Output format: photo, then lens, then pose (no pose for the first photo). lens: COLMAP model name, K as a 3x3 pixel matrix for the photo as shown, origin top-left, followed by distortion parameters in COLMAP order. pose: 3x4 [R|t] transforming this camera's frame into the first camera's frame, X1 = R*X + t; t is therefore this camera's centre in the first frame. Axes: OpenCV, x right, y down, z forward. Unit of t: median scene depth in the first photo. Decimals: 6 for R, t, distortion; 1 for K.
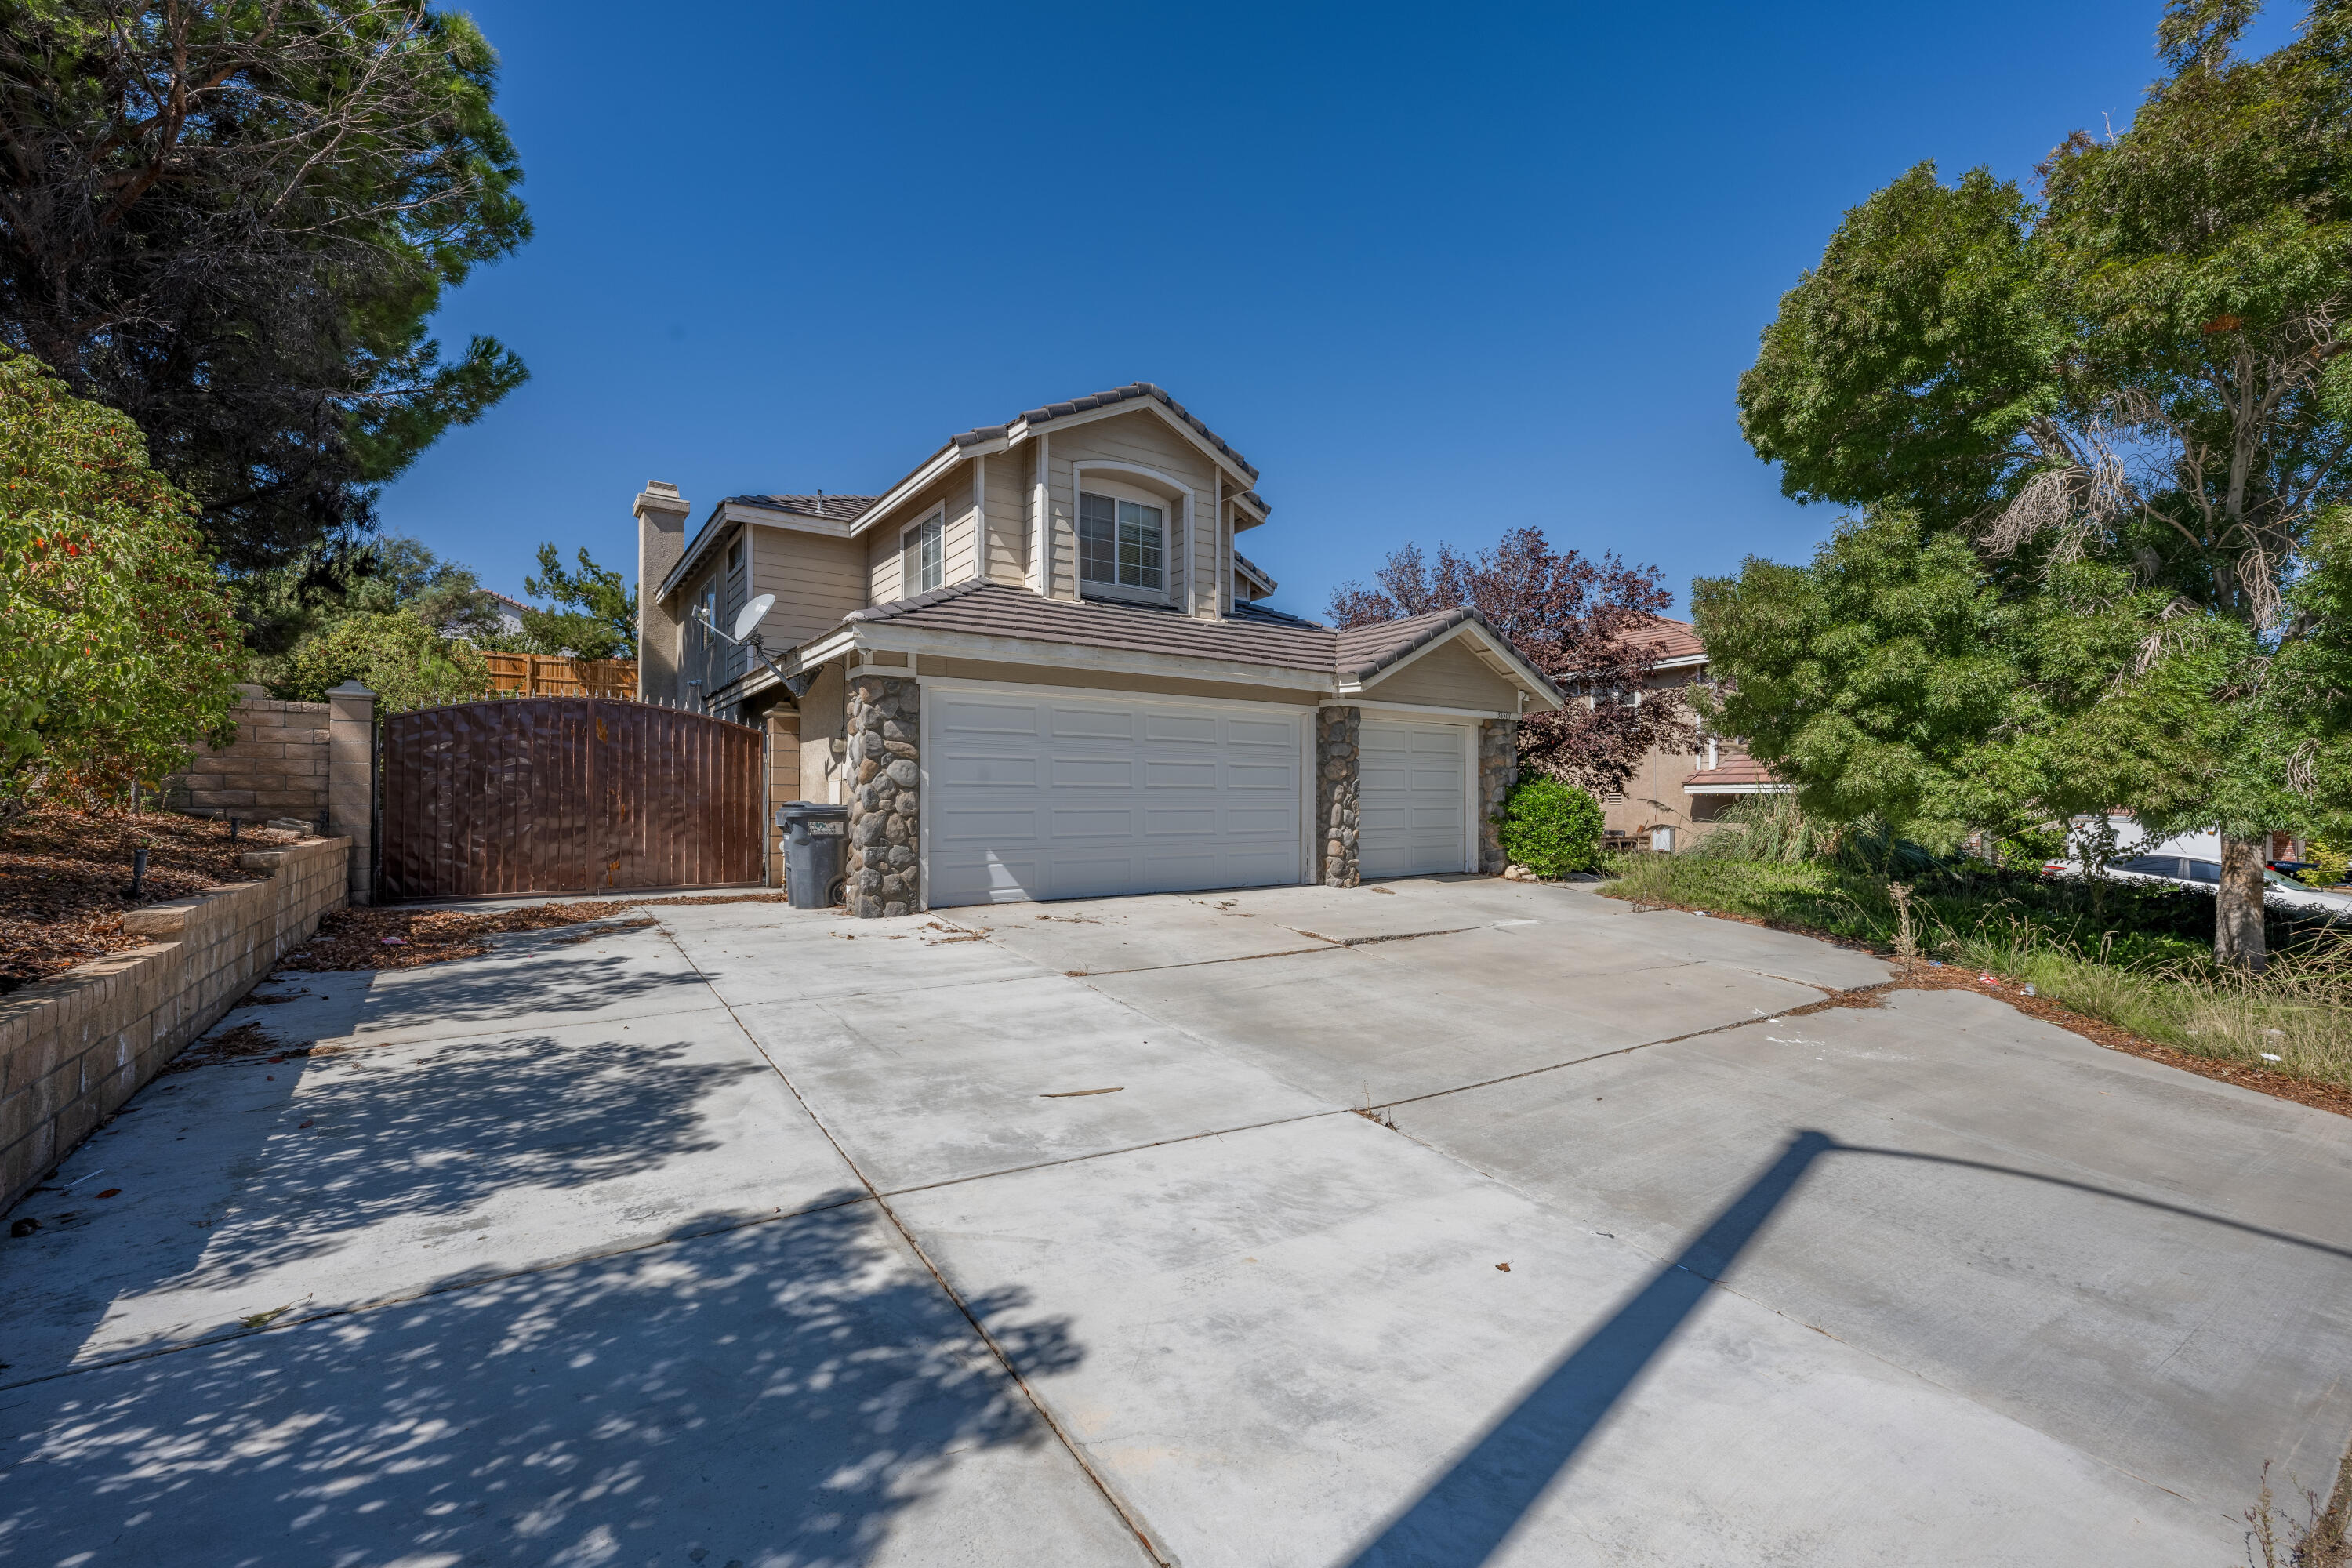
lens RADIAL K [[962.0, 0, 1179.2], [0, 962.0, 784.6], [0, 0, 1]] dist [0.001103, -0.000049]
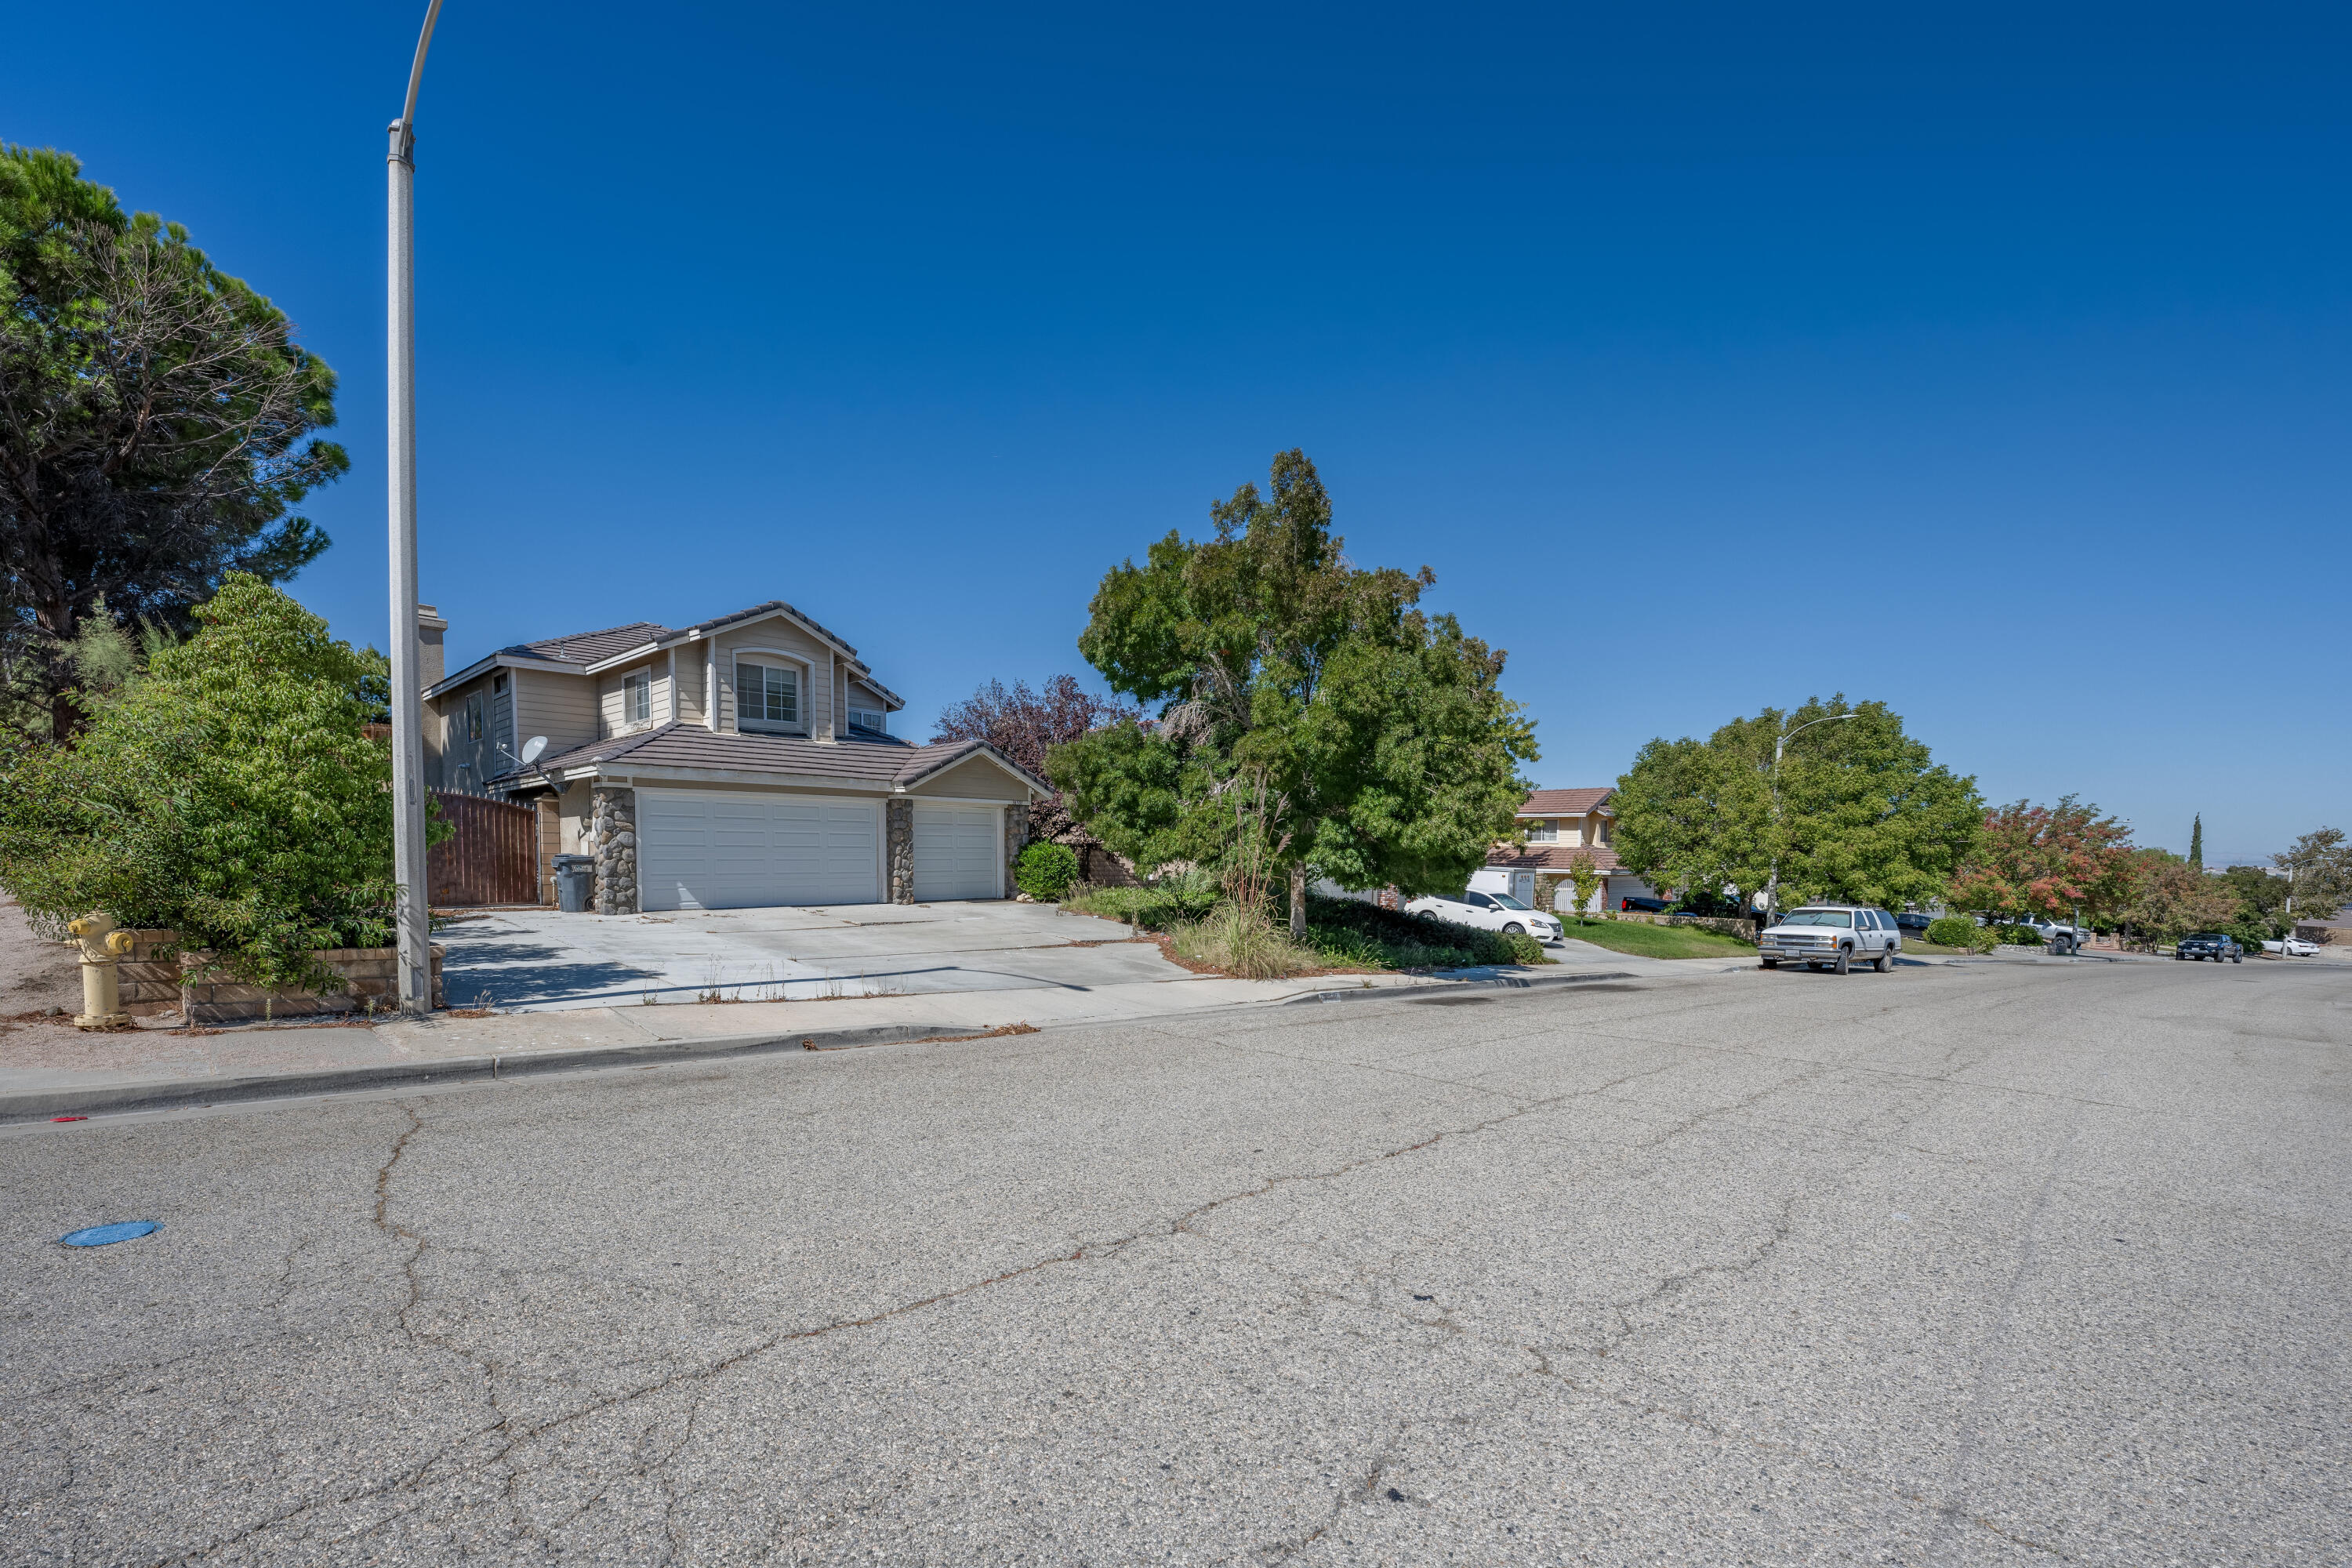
lens RADIAL K [[962.0, 0, 1098.5], [0, 962.0, 902.4], [0, 0, 1]] dist [0.001103, -0.000049]
pose [[0.985758, -0.005230, 0.168088, 0.231881], [-0.006156, 0.997724, 0.067151, -0.015184], [-0.168056, -0.067229, 0.983482, -0.766696]]
